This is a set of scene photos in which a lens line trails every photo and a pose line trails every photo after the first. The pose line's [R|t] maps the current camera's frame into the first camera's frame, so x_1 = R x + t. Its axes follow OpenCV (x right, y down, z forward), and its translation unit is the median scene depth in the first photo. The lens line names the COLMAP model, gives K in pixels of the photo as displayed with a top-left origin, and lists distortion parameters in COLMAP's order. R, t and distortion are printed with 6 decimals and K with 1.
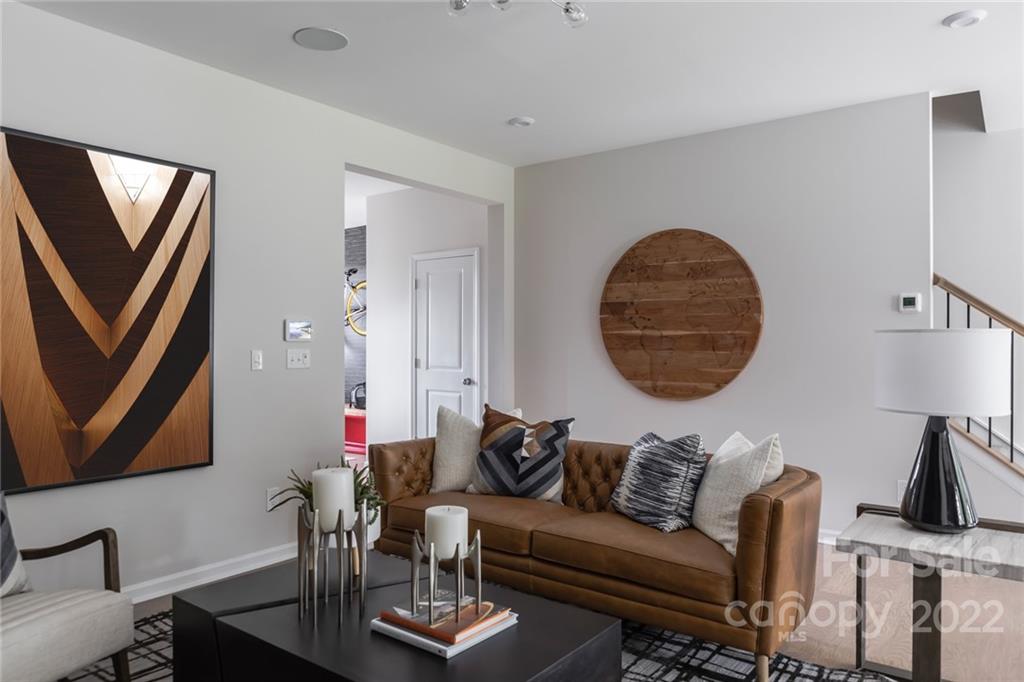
lens RADIAL K [[695.8, 0, 512.0], [0, 695.8, 341.0], [0, 0, 1]] dist [0.001697, 0.005240]
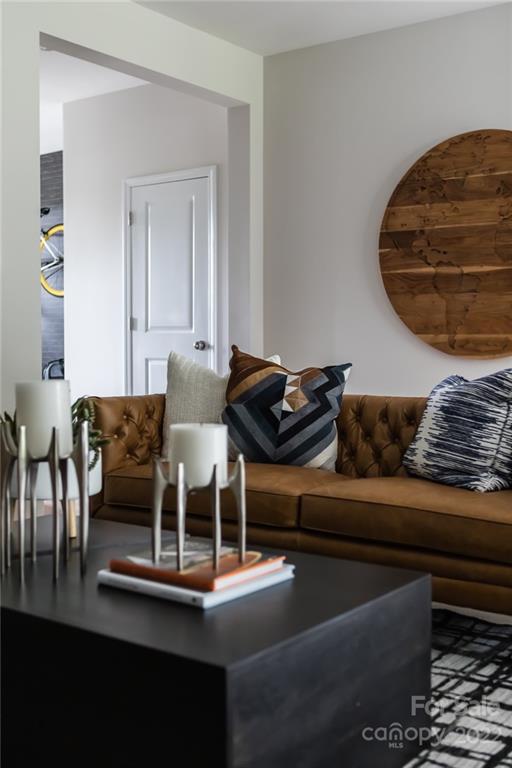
lens RADIAL K [[910.4, 0, 256.0], [0, 910.4, 384.0], [0, 0, 1]] dist [-0.008750, 0.025443]
pose [[0.999912, -0.000722, 0.013244, -0.027481], [0.000195, 0.999212, 0.039697, 0.096922], [-0.013262, -0.039691, 0.999124, 0.019791]]
